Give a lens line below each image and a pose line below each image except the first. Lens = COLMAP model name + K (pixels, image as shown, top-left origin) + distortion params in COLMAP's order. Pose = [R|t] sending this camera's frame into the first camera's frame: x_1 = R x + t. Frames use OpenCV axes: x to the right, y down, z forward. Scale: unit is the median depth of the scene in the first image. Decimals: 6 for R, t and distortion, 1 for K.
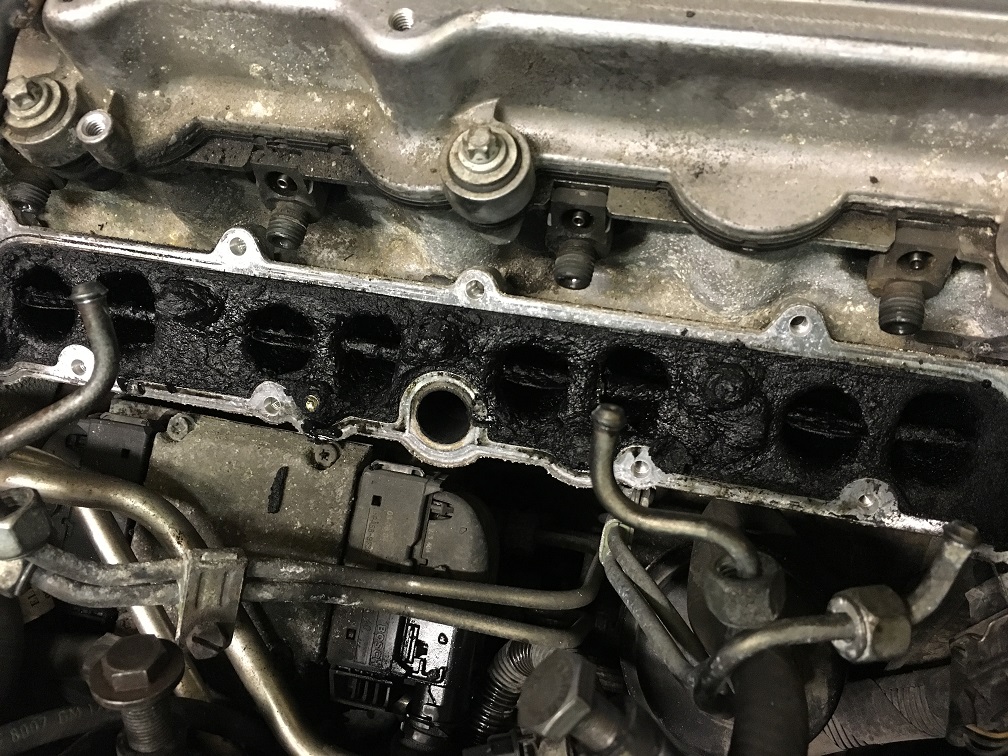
lens RADIAL K [[860.8, 0, 504.0], [0, 860.8, 378.0], [0, 0, 1]] dist [0.034878, 0.002442]
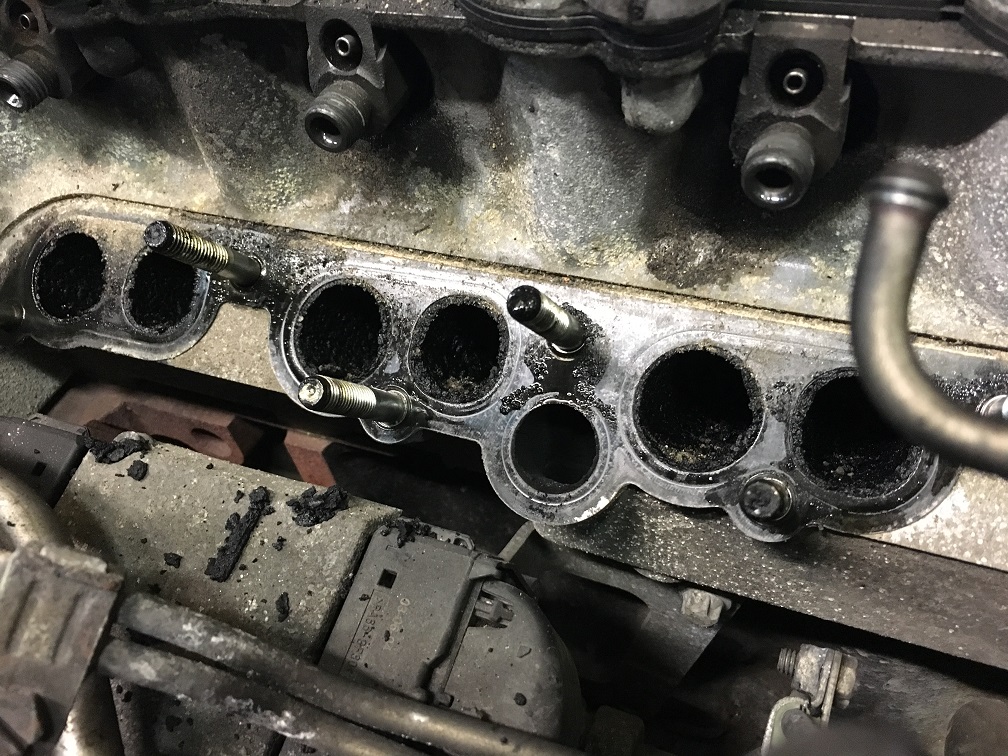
lens RADIAL K [[878.7, 0, 504.0], [0, 878.7, 378.0], [0, 0, 1]] dist [0.045312, -0.072819]
pose [[0.983844, 0.120021, -0.132836, -0.005398], [-0.159075, 0.926477, -0.341080, 0.208485], [0.082133, 0.356700, 0.930601, 0.396136]]
